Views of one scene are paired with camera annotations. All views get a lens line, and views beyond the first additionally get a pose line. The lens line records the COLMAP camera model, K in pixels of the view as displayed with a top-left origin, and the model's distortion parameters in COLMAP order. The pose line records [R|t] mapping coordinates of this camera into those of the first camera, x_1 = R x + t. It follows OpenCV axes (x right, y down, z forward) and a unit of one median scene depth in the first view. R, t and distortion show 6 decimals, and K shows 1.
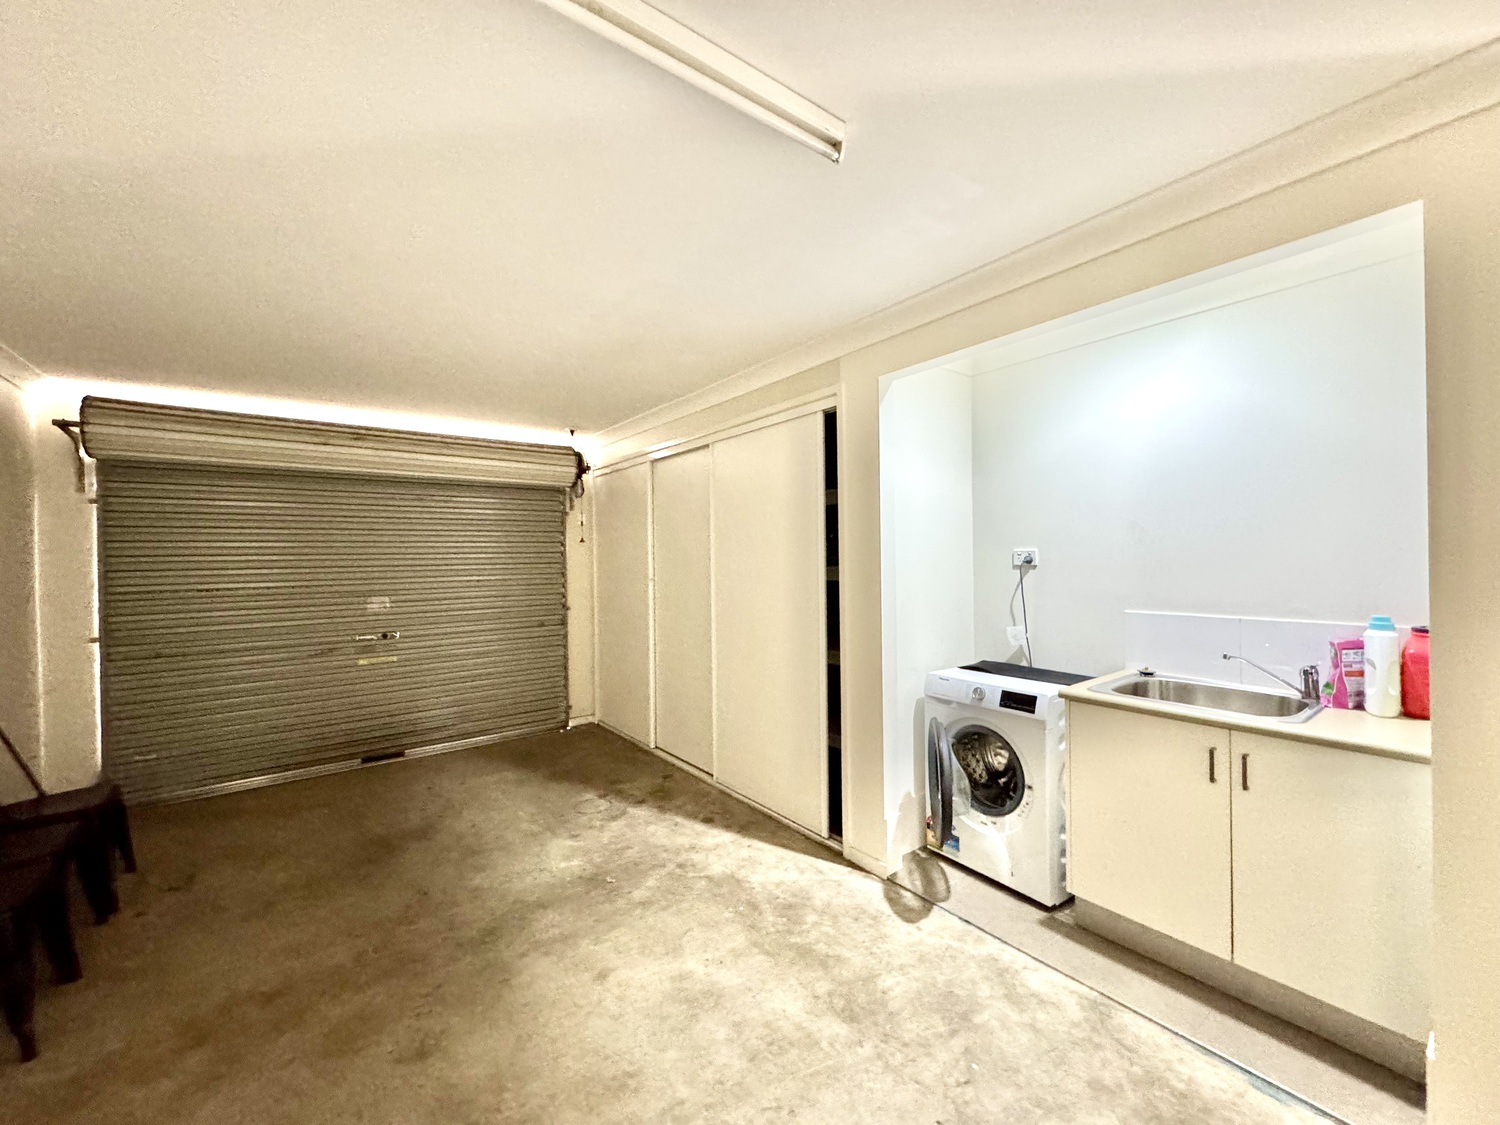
lens RADIAL K [[598.8, 0, 749.2], [0, 598.8, 561.1], [0, 0, 1]] dist [-0.001637, 0.000103]
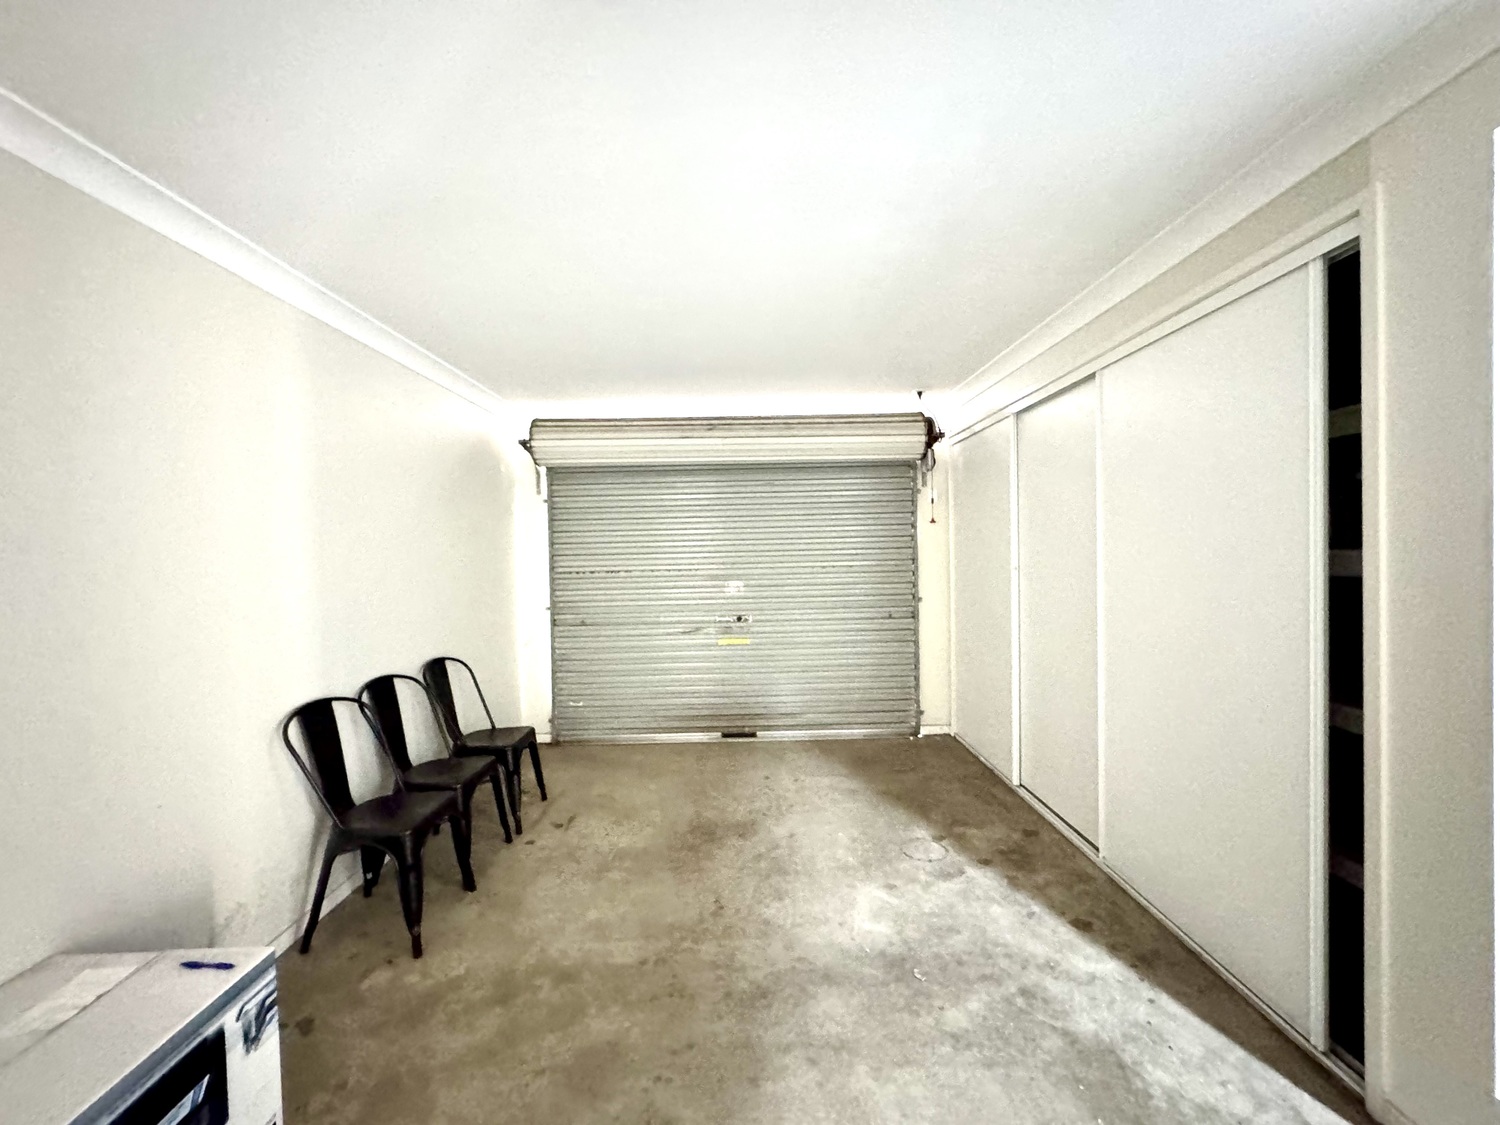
lens RADIAL K [[598.8, 0, 749.2], [0, 598.8, 561.1], [0, 0, 1]] dist [-0.001637, 0.000103]
pose [[0.802701, 0.007355, -0.596337, 0.025988], [0.005837, 0.999779, 0.020188, 0.005595], [0.596353, -0.019686, 0.802481, 0.217478]]
